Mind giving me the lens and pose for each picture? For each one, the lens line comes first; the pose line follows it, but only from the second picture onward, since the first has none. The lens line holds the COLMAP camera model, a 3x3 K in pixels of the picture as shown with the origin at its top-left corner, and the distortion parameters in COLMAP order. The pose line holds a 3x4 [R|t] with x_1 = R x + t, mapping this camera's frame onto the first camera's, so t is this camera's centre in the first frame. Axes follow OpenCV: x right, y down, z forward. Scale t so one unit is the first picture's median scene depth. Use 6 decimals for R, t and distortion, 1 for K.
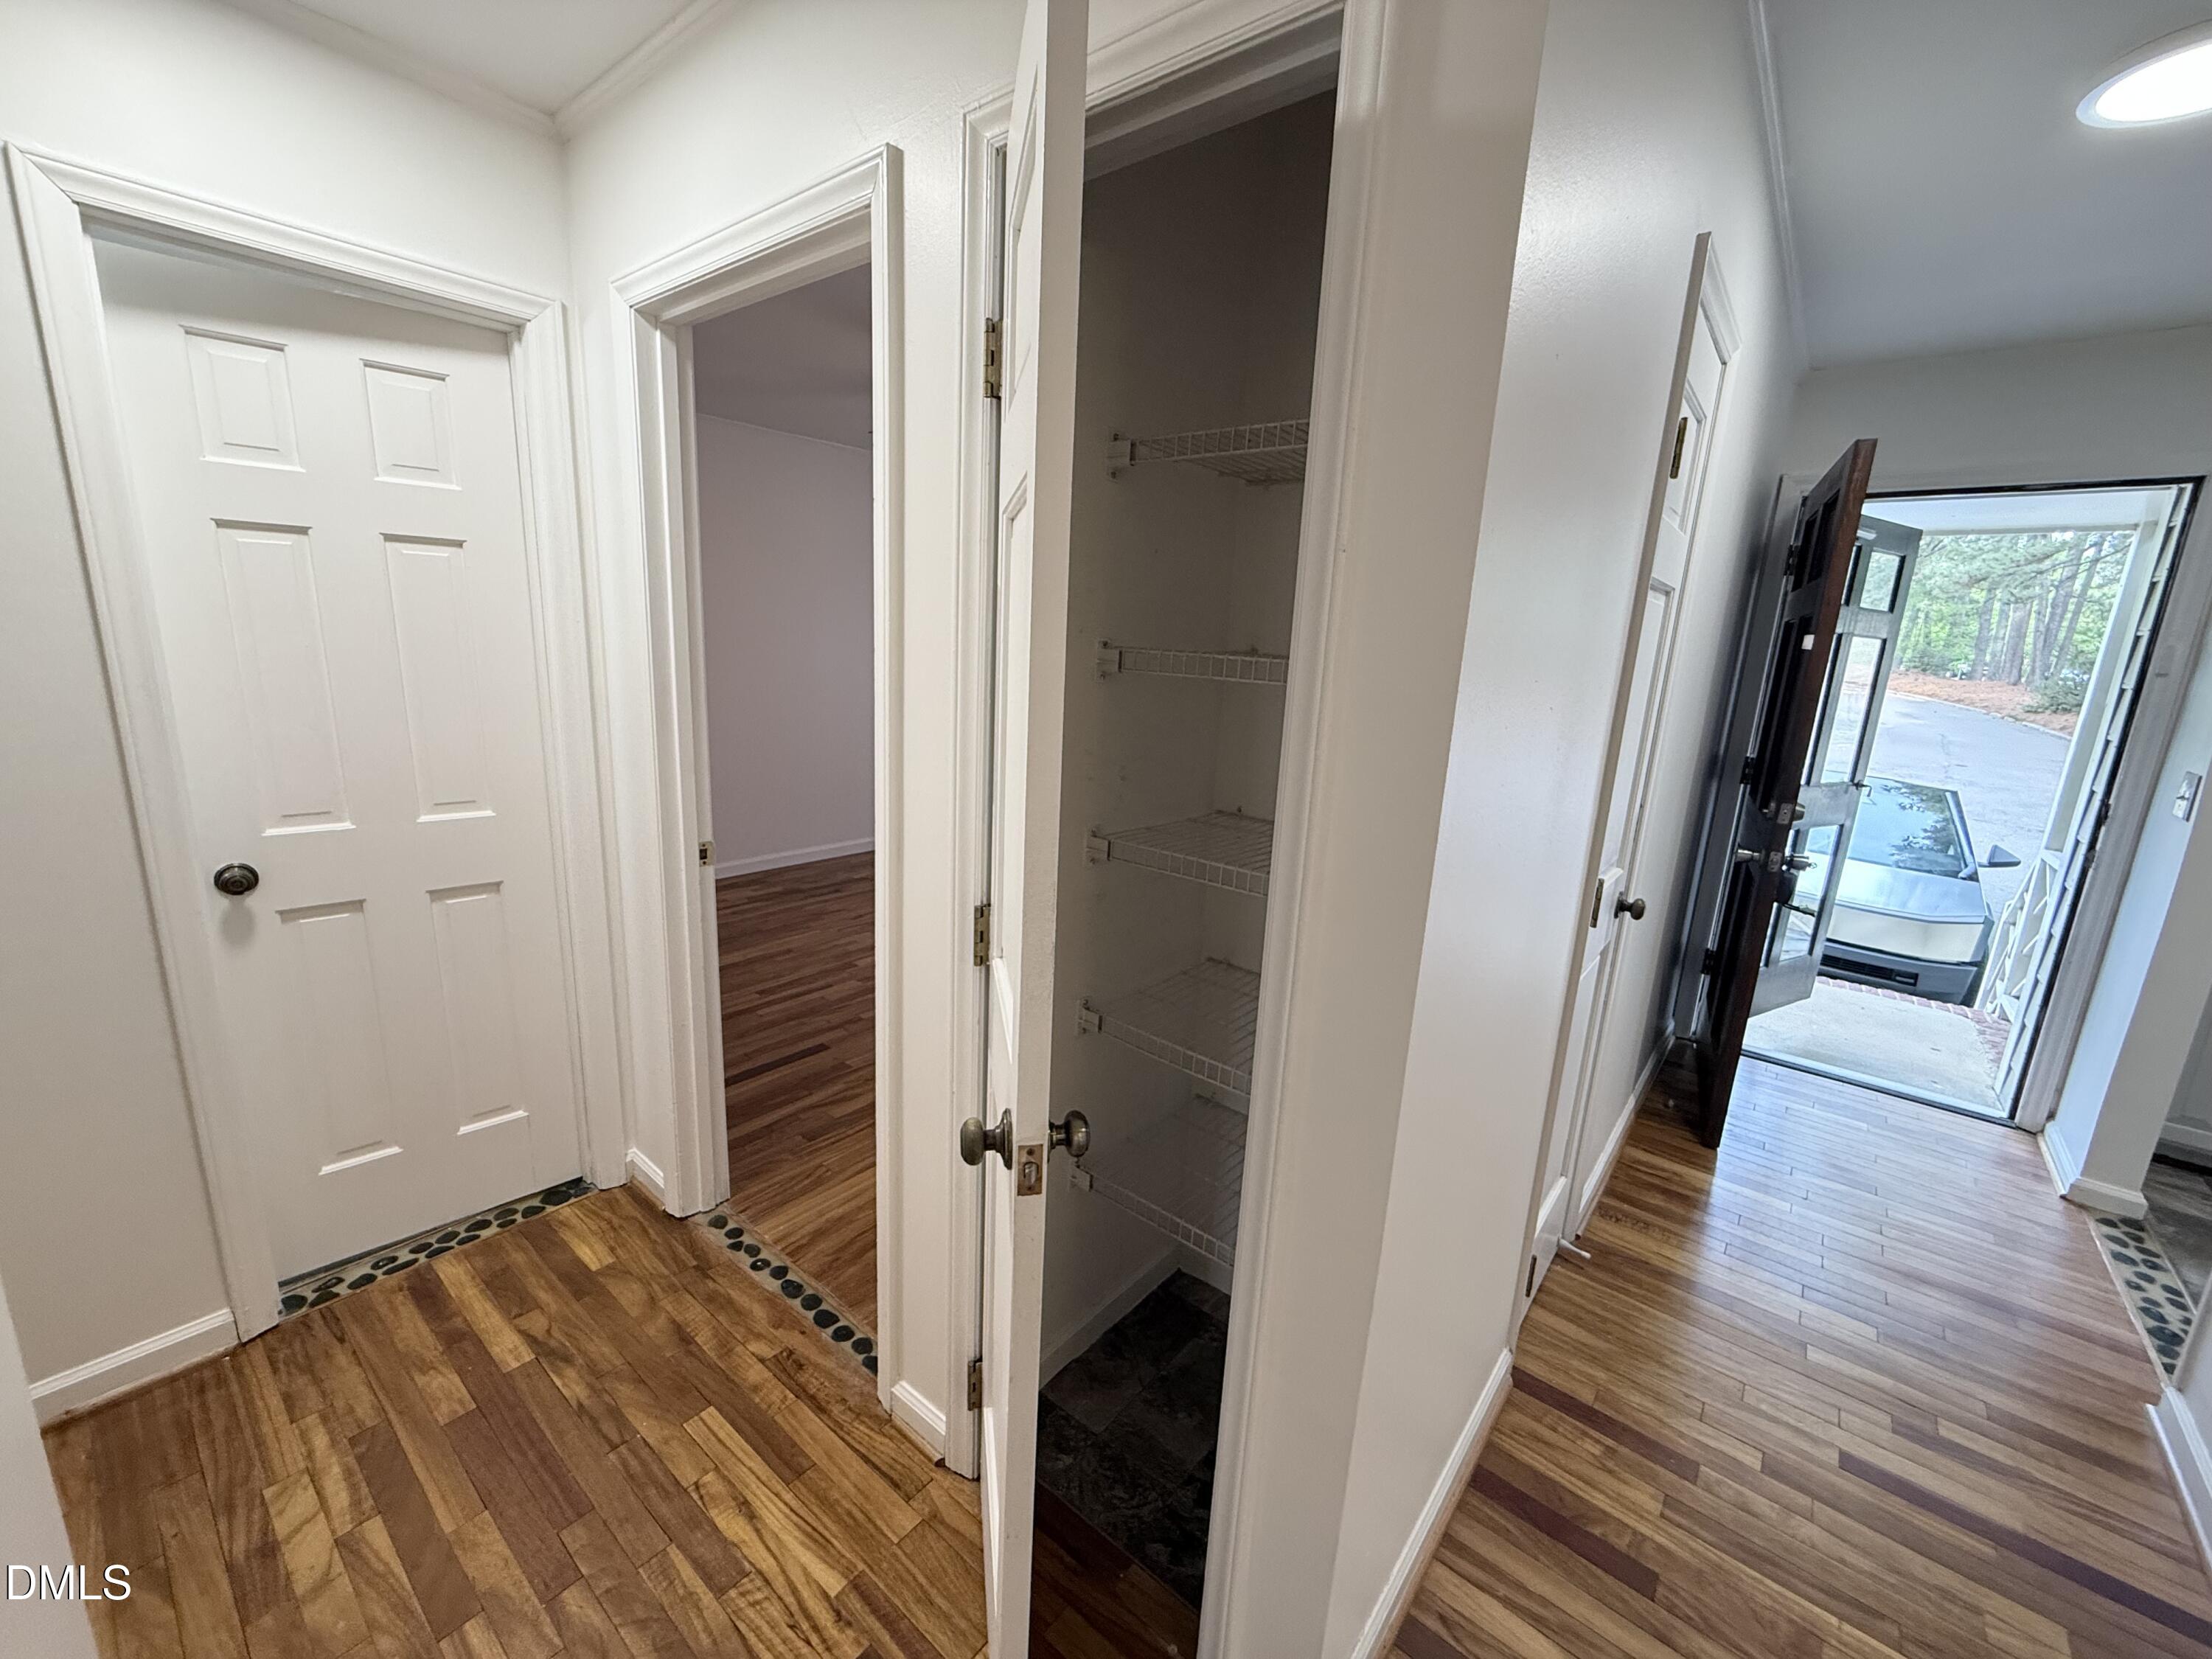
lens RADIAL K [[894.1, 0, 1108.9], [0, 894.1, 827.6], [0, 0, 1]] dist [0.001064, 0.000042]
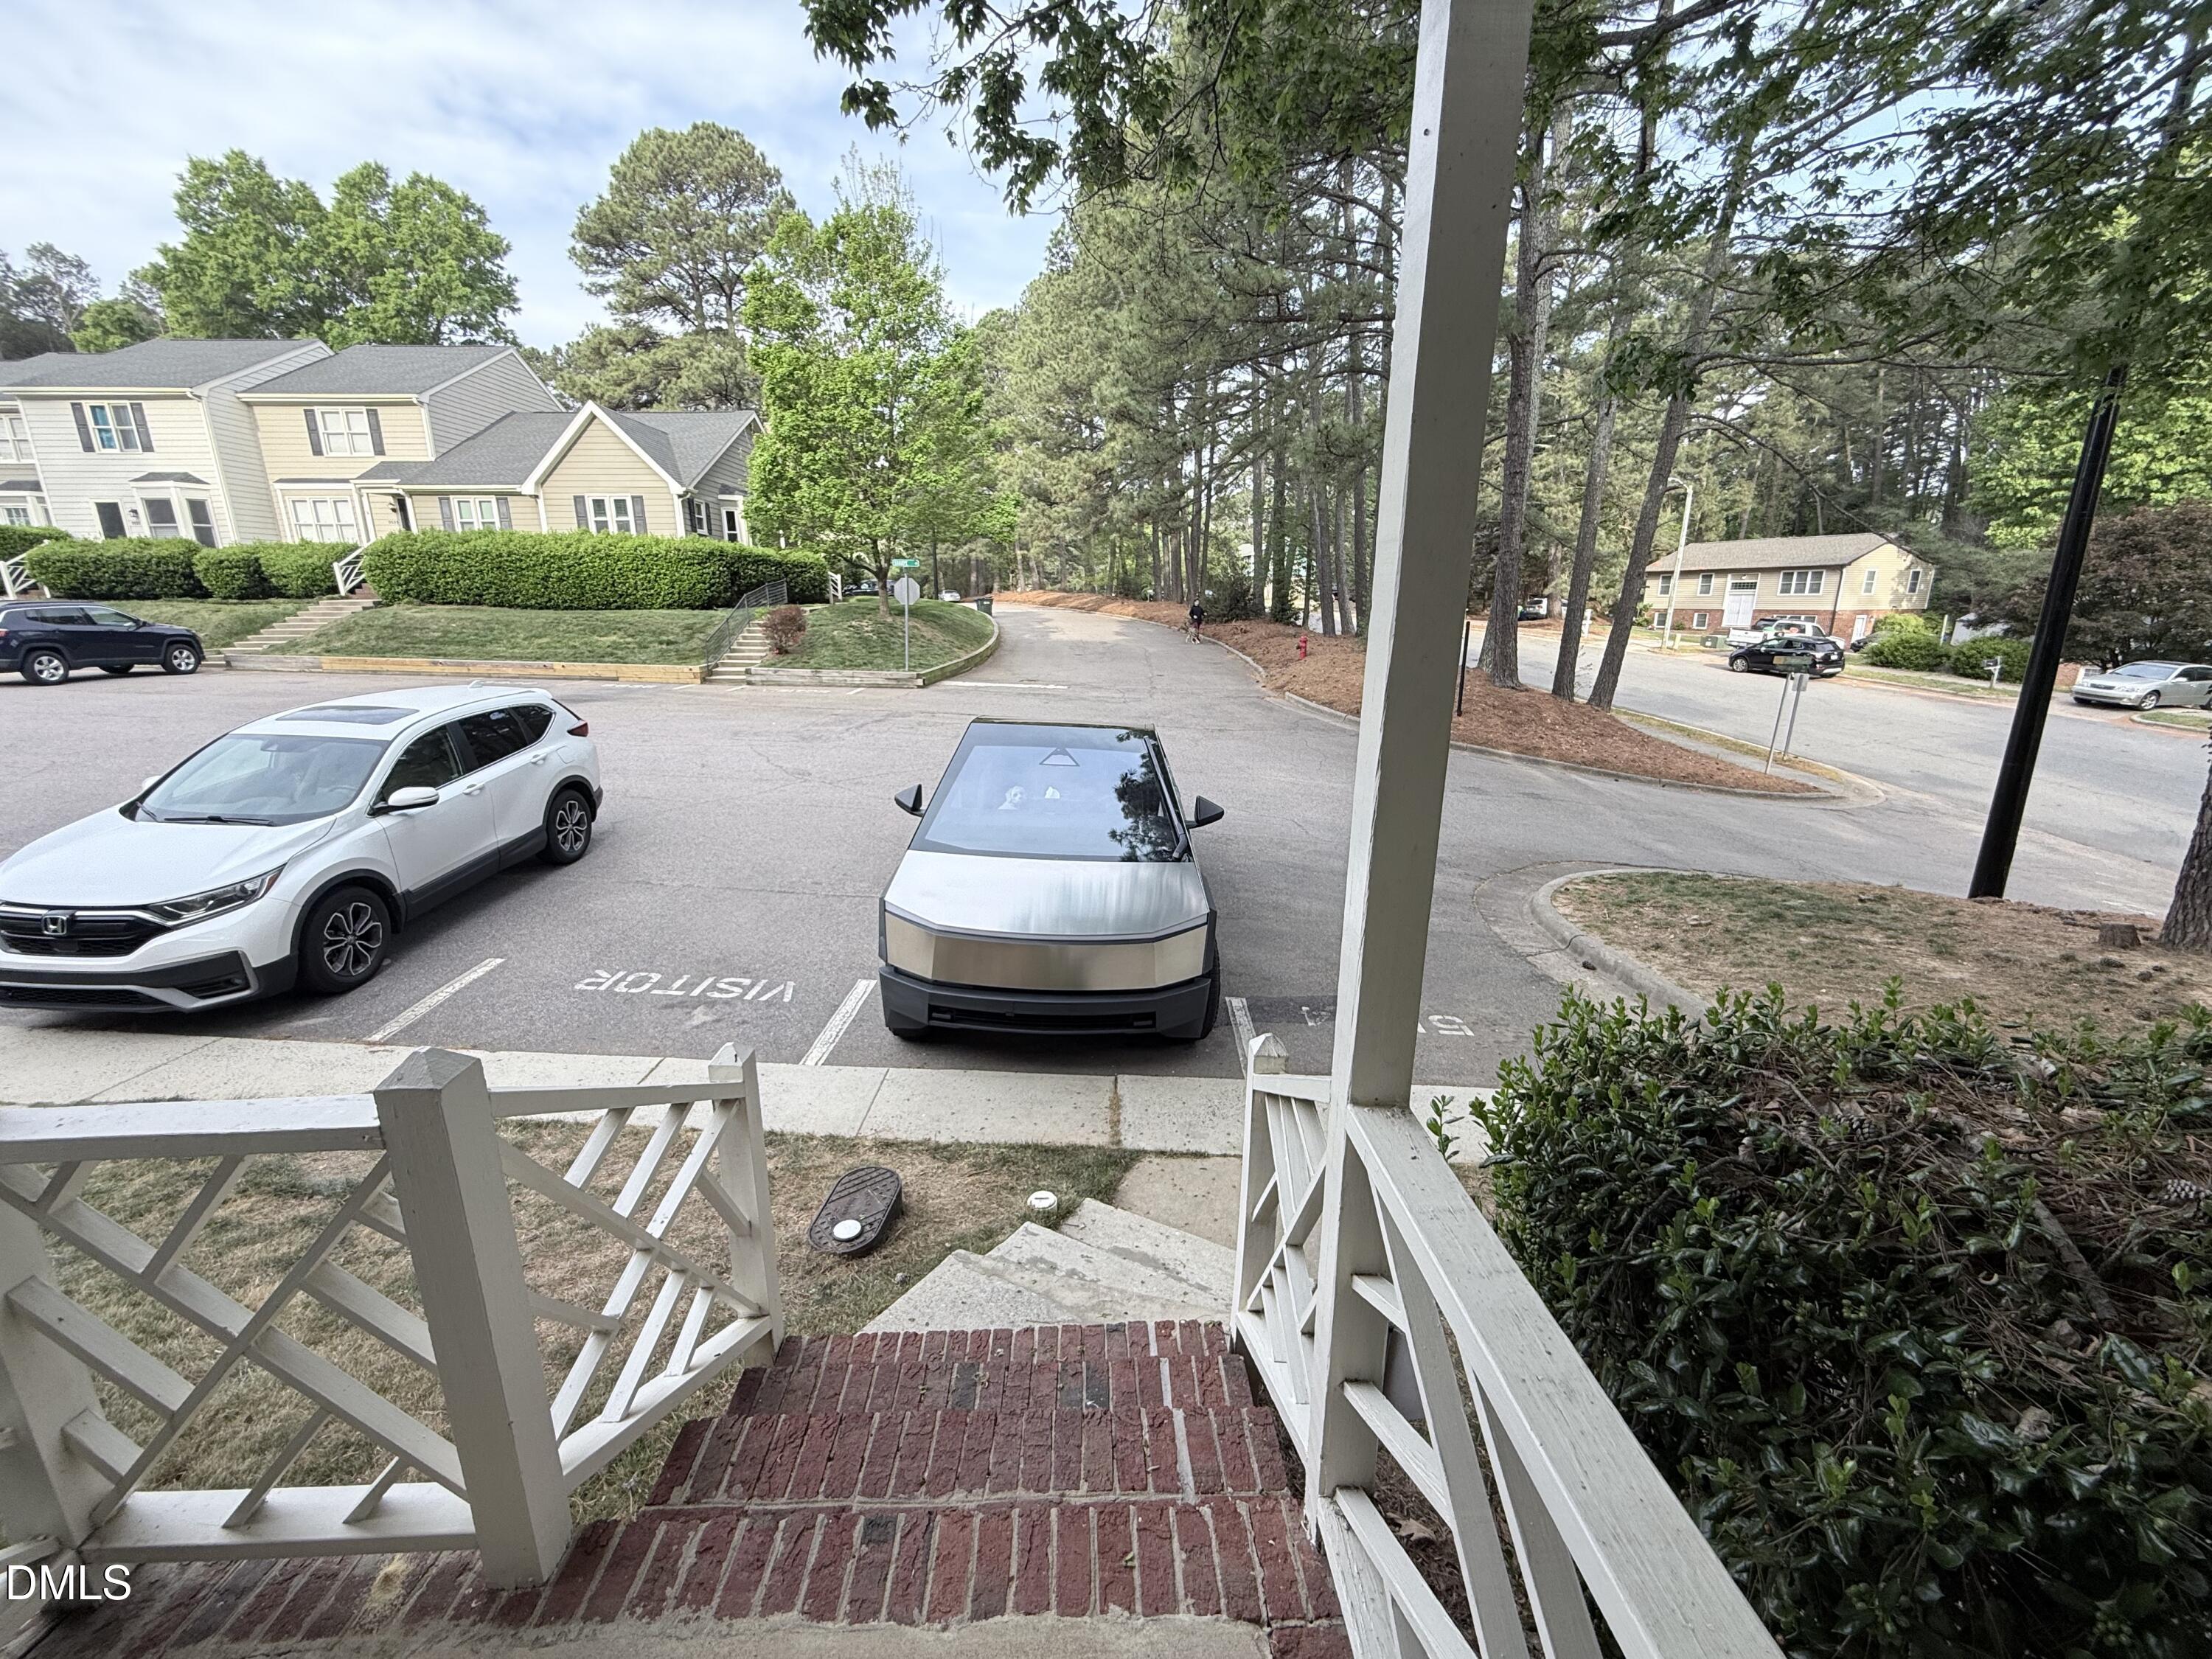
lens RADIAL K [[894.1, 0, 1109.1], [0, 894.1, 835.0], [0, 0, 1]] dist [0.001064, 0.000042]
pose [[0.758190, -0.209171, 0.617572, 0.205488], [0.169908, 0.977806, 0.122587, -0.027624], [-0.629507, 0.011986, 0.776903, 0.205913]]
